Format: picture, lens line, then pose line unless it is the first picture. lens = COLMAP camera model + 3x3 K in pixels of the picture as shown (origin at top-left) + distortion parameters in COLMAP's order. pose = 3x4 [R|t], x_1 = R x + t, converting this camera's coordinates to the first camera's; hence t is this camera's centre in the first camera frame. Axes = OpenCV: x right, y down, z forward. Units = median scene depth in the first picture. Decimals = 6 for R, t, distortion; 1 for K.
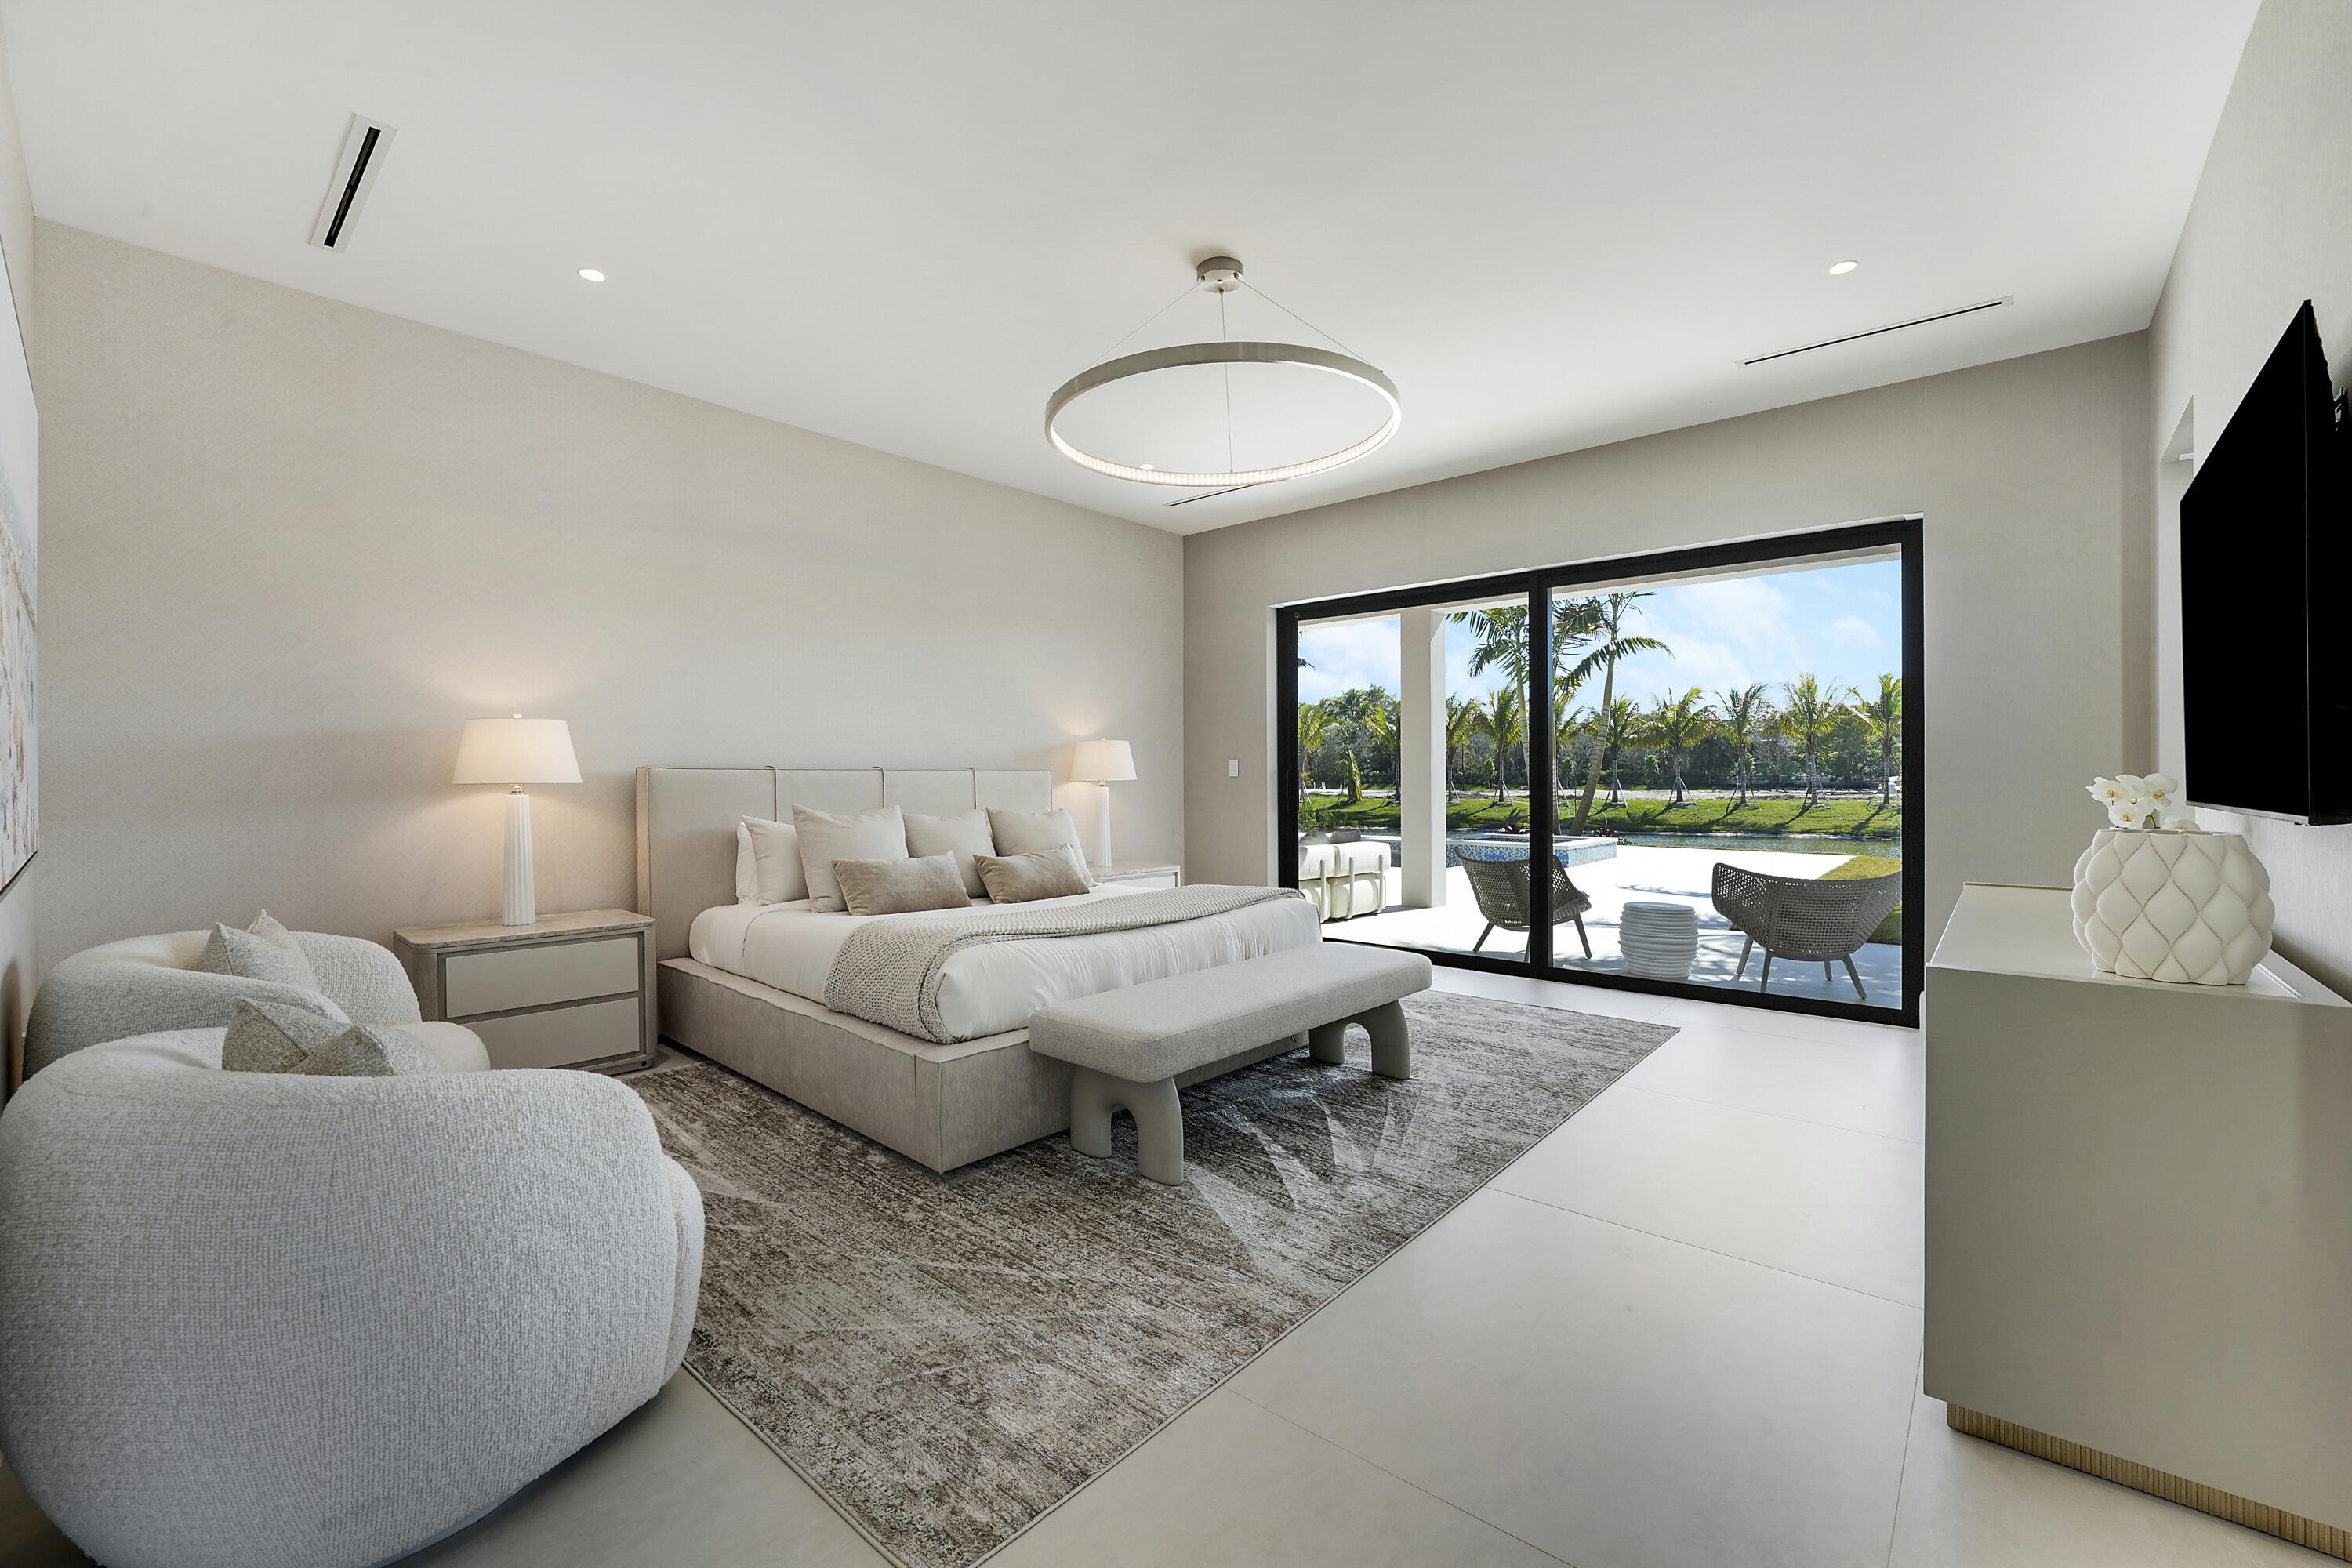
lens RADIAL K [[987.7, 0, 1193.8], [0, 987.7, 779.0], [0, 0, 1]] dist [0.000296, 0.000215]
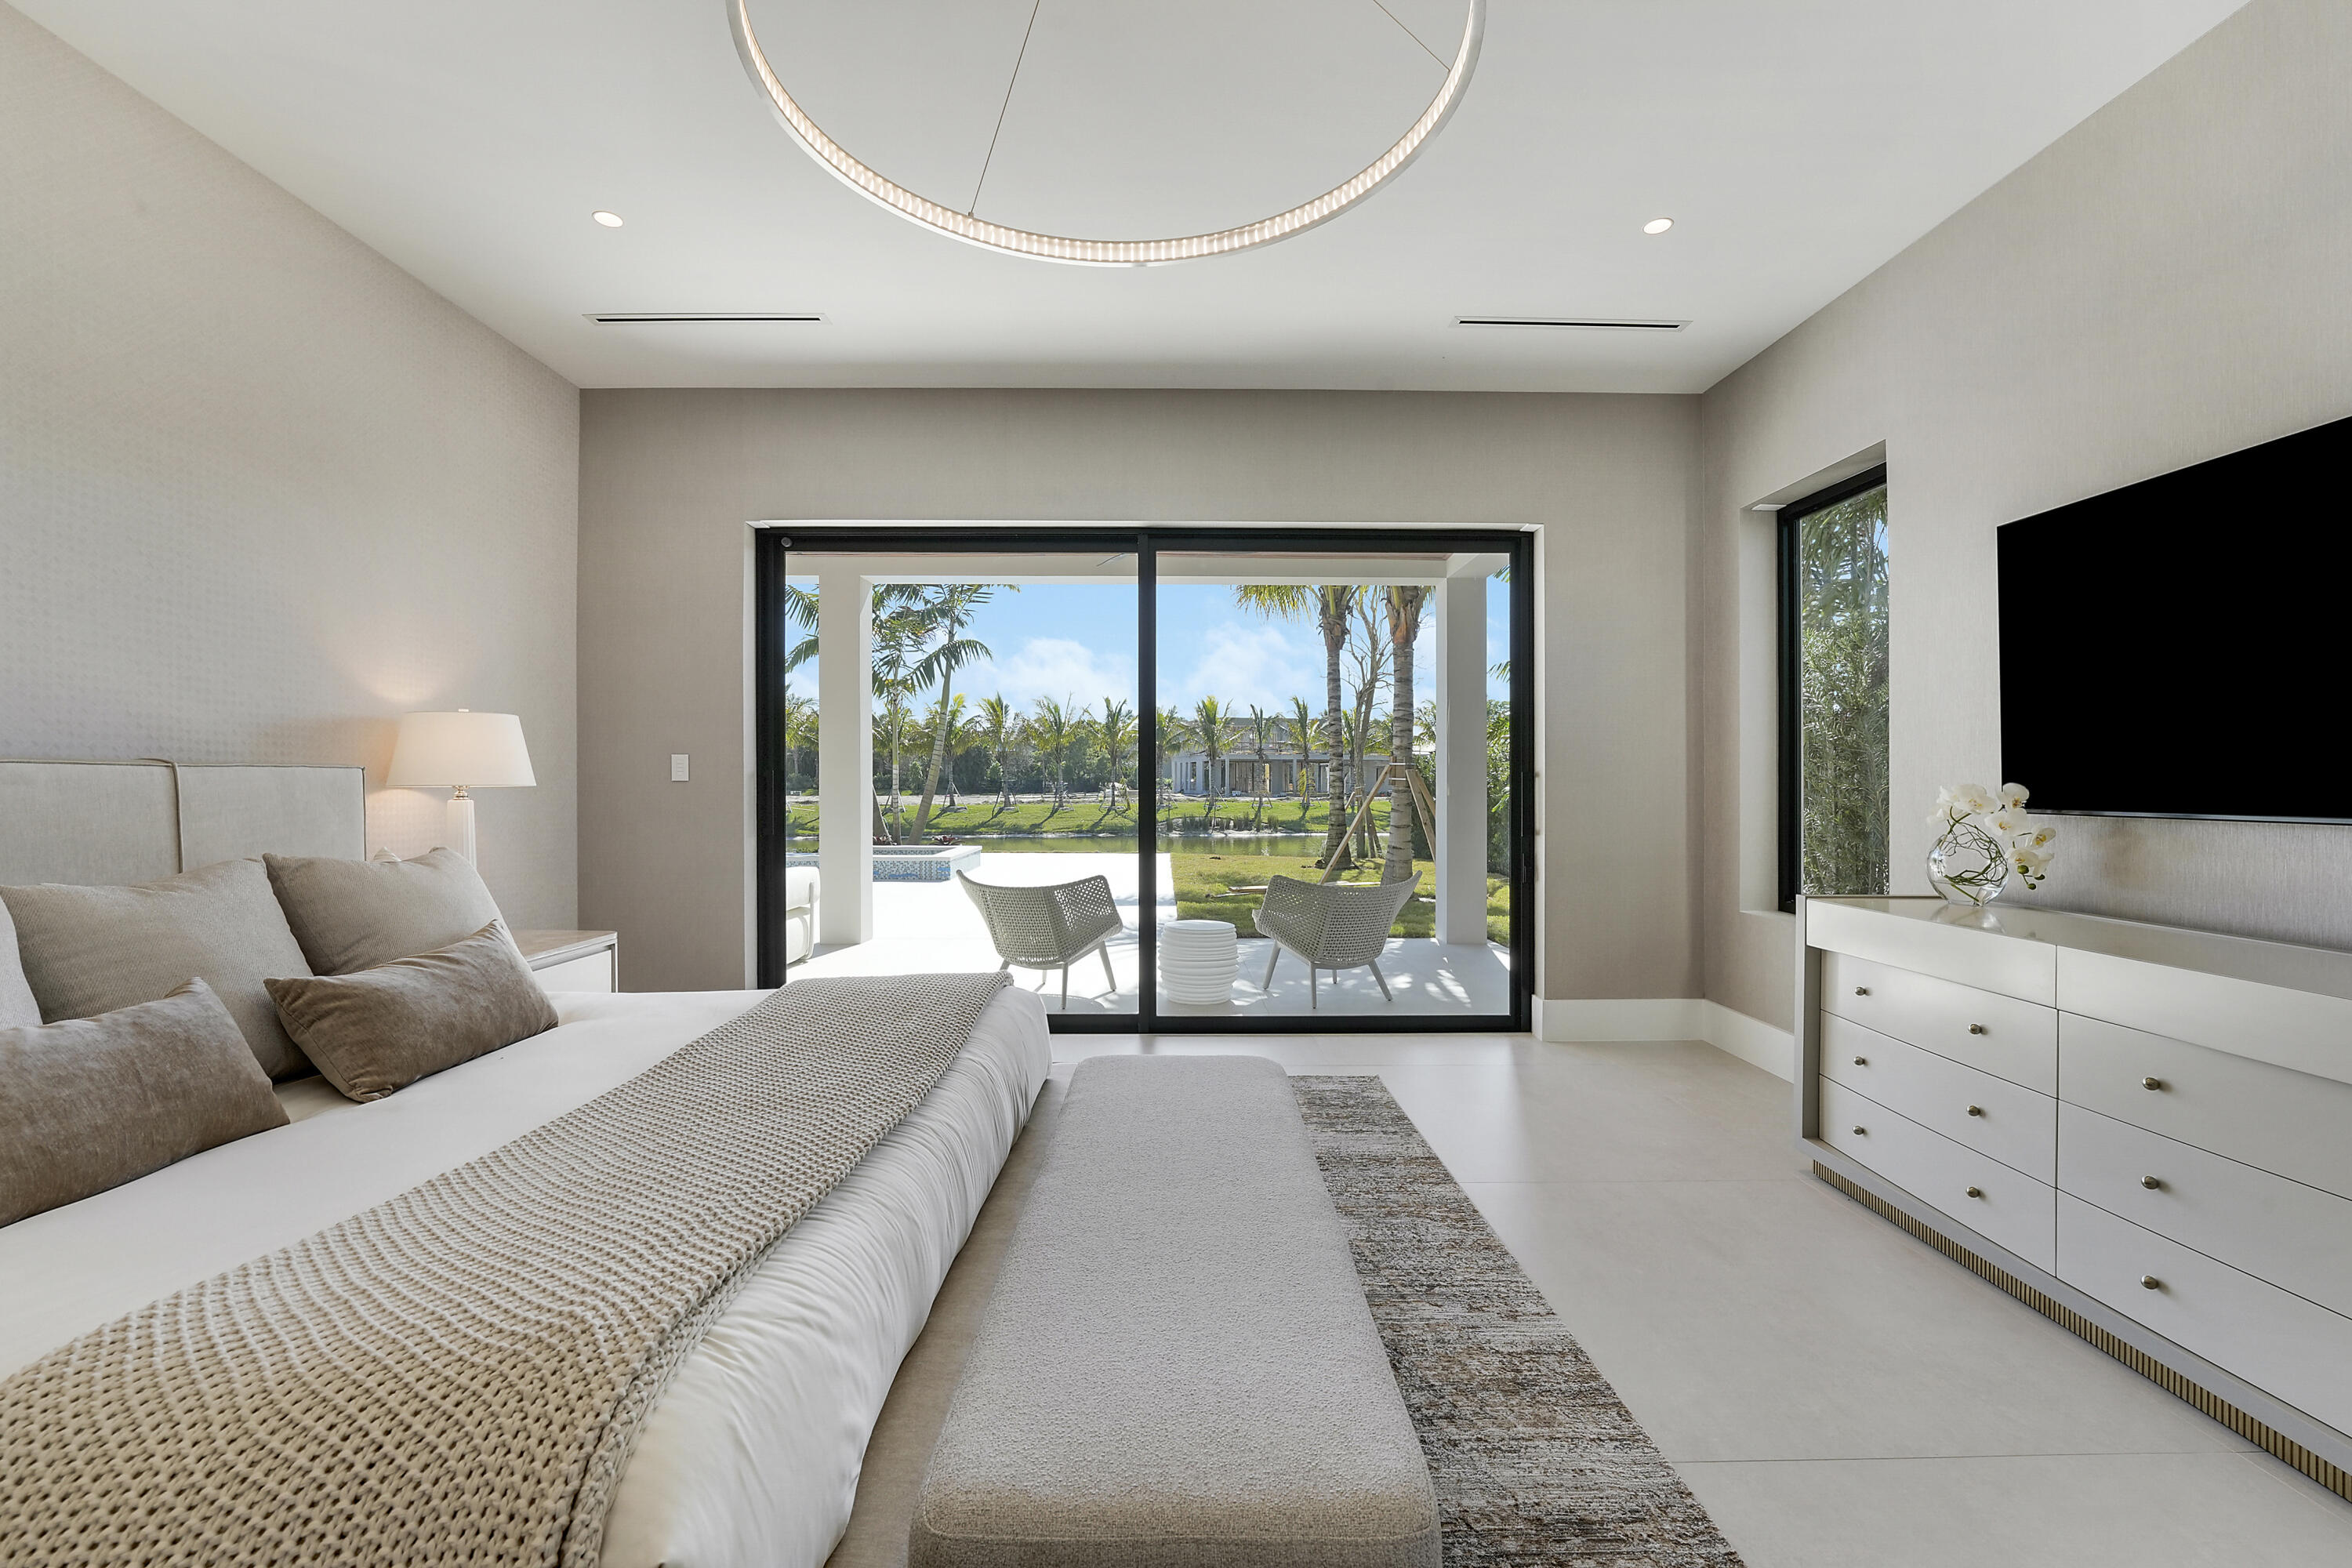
lens RADIAL K [[987.7, 0, 1154.5], [0, 987.7, 775.5], [0, 0, 1]] dist [0.000296, 0.000215]
pose [[0.753623, 0.006703, 0.657272, -0.148532], [-0.001370, 0.999962, -0.008627, -0.001039], [-0.657305, 0.005601, 0.753604, 0.324444]]
